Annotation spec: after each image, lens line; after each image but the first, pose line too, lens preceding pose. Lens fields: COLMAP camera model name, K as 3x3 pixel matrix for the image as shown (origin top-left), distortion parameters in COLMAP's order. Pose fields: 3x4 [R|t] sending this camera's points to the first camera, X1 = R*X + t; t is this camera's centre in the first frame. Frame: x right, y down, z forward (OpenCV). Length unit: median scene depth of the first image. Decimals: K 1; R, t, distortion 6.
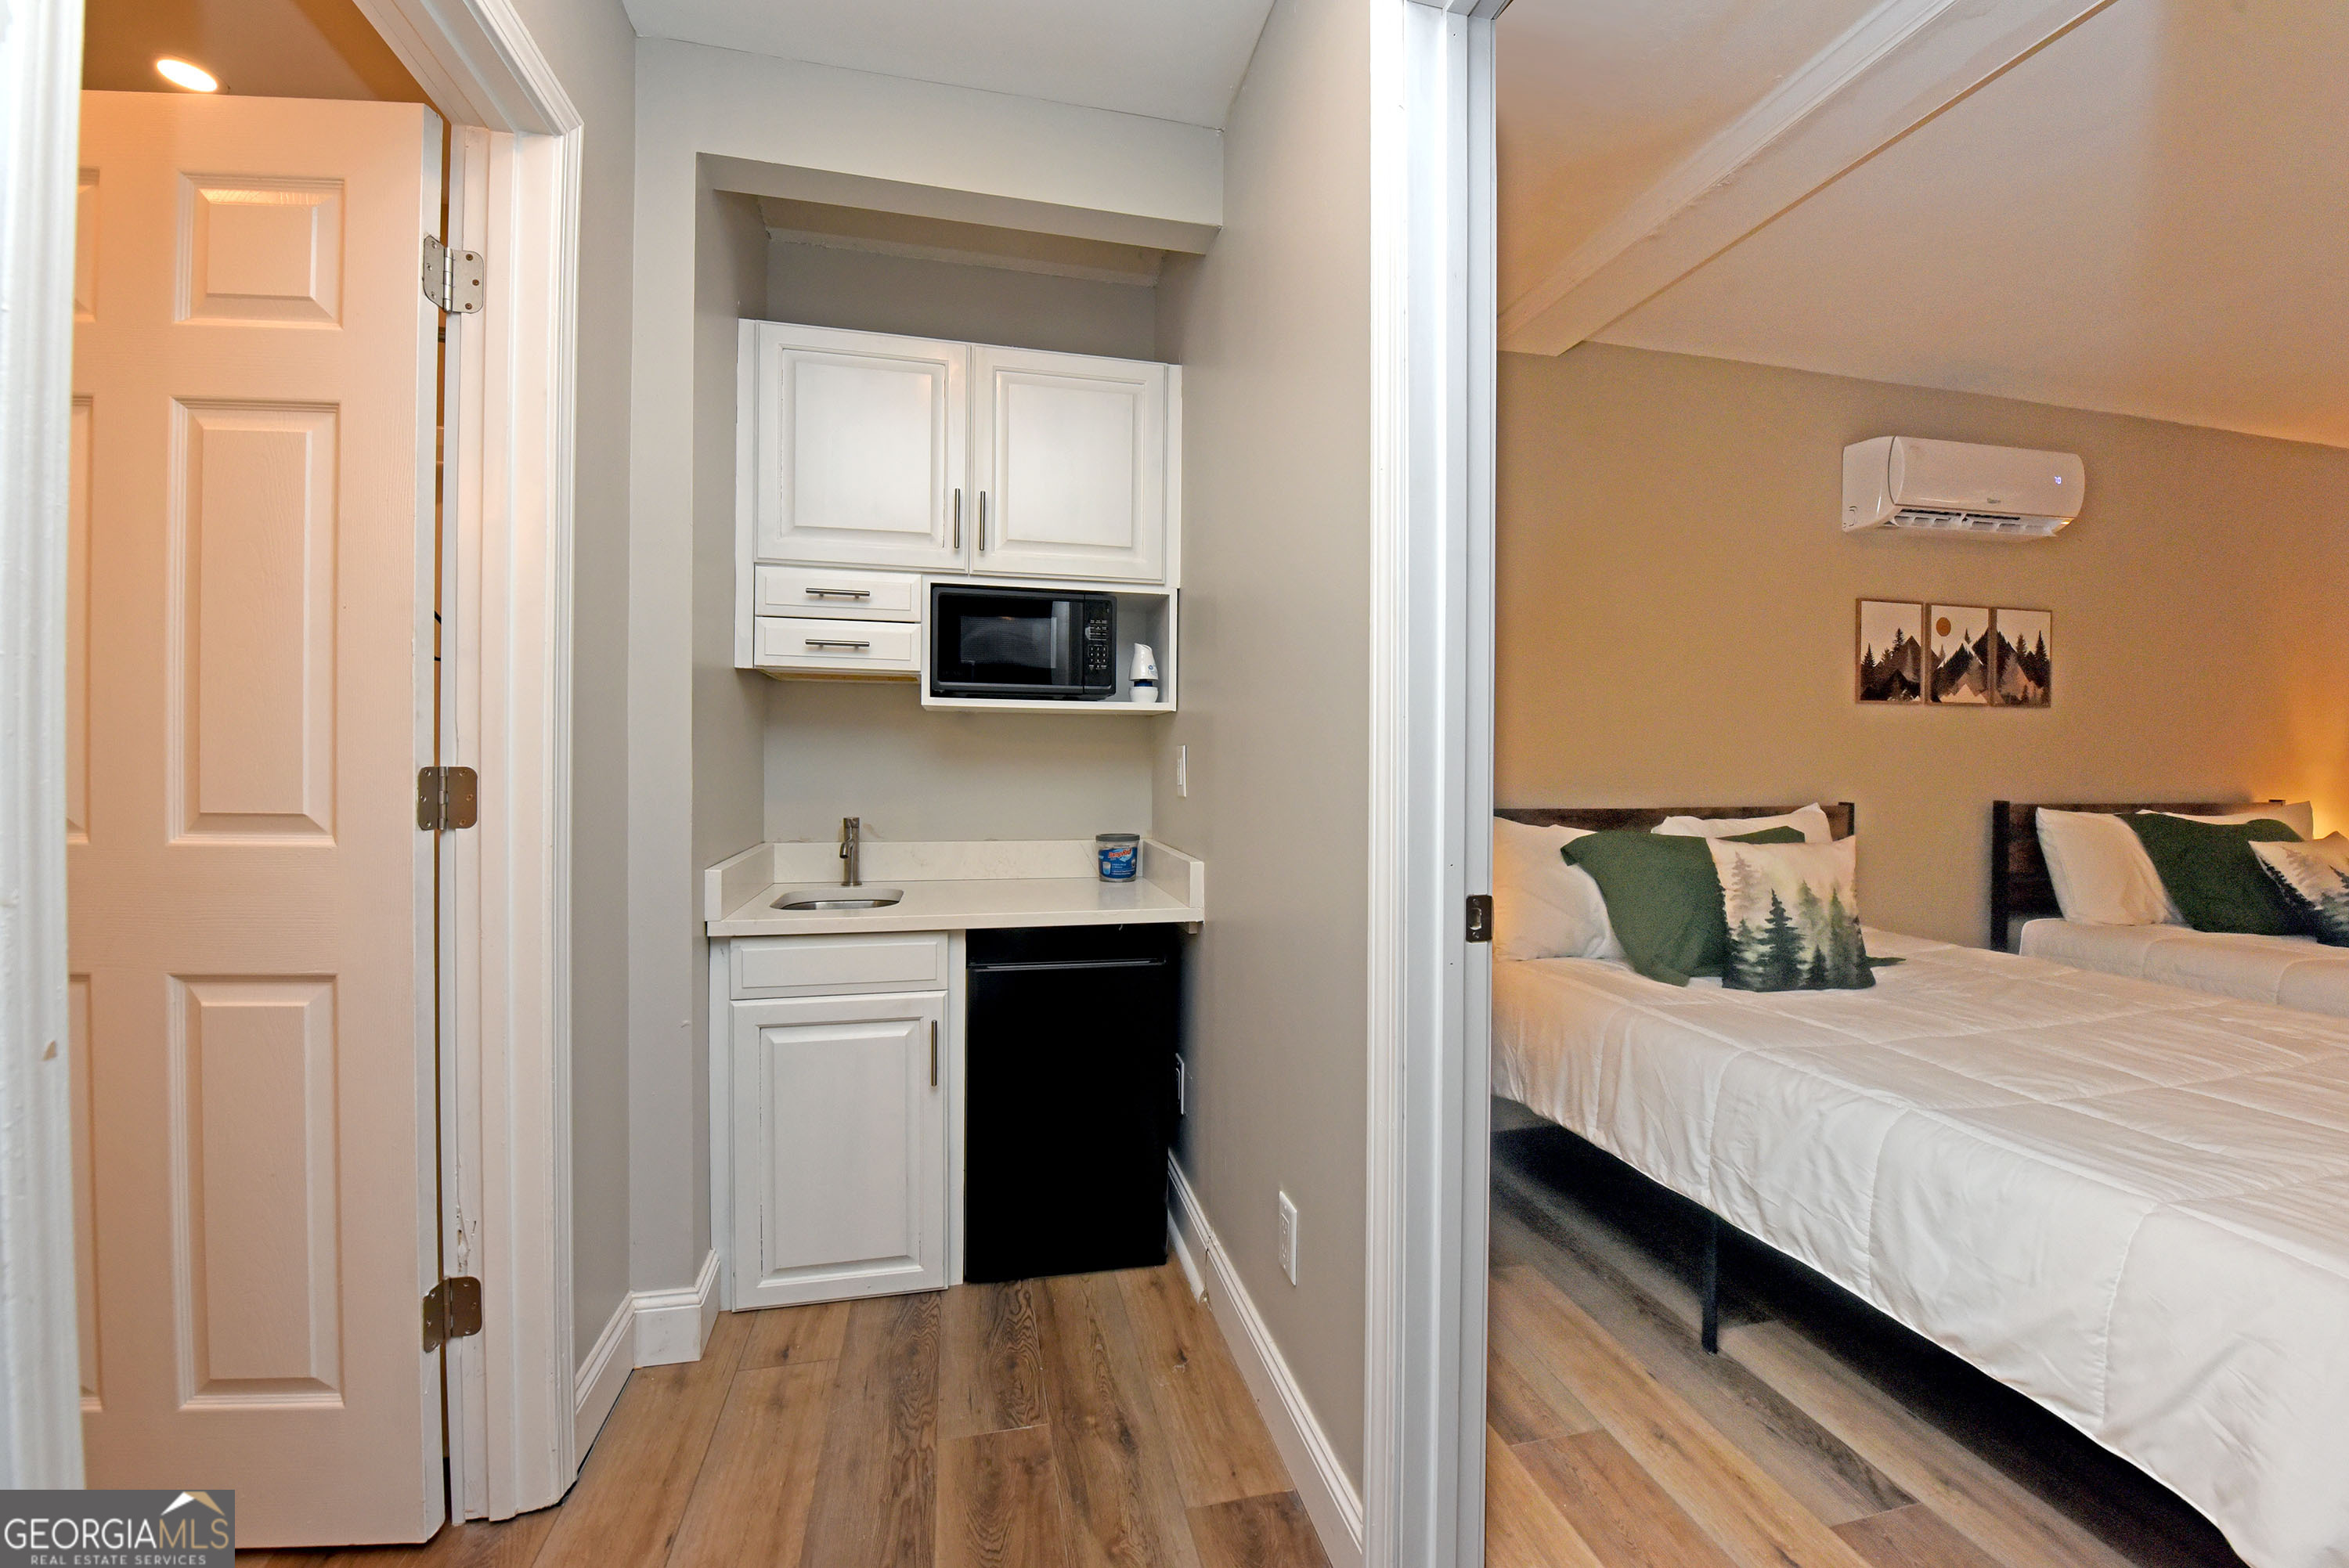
lens RADIAL K [[936.6, 0, 1184.5], [0, 936.6, 769.1], [0, 0, 1]] dist [-0.018989, -0.000569]
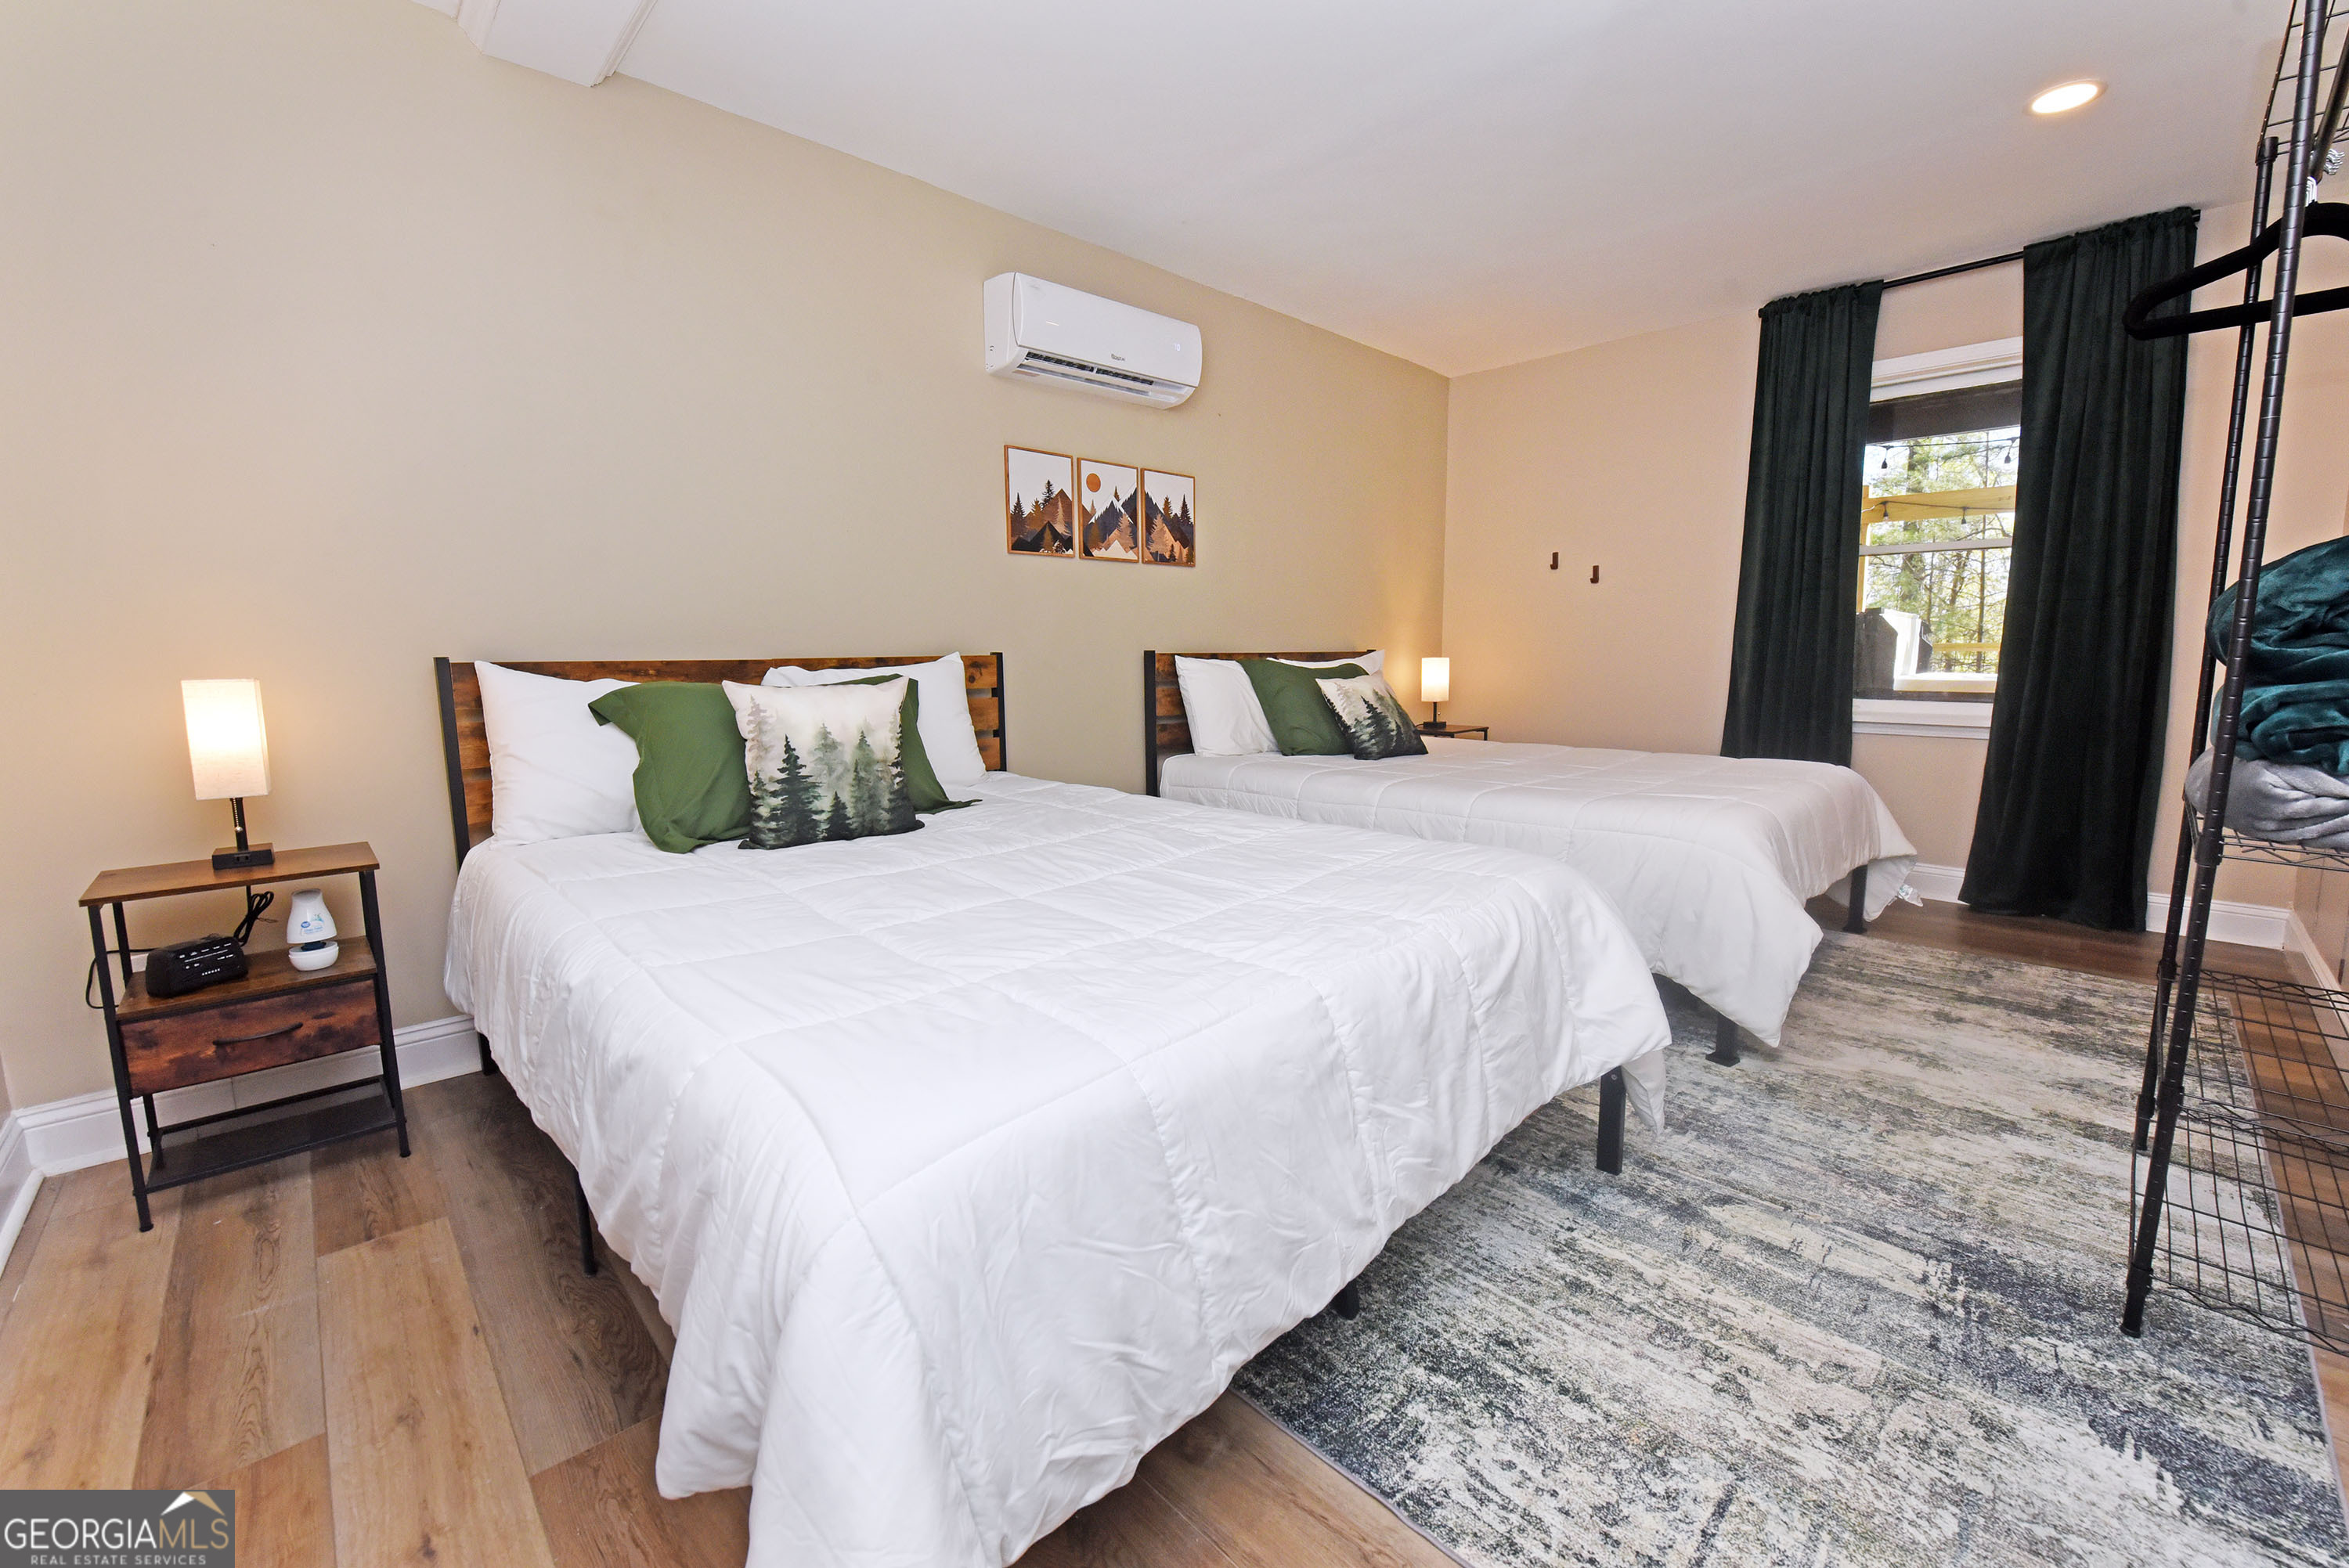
lens RADIAL K [[925.9, 0, 1181.0], [0, 925.9, 777.3], [0, 0, 1]] dist [-0.025181, 0.000120]
pose [[0.863831, -0.081484, 0.497148, 0.376921], [0.021487, 0.991894, 0.125239, 0.048423], [-0.503323, -0.097503, 0.858580, 0.028406]]
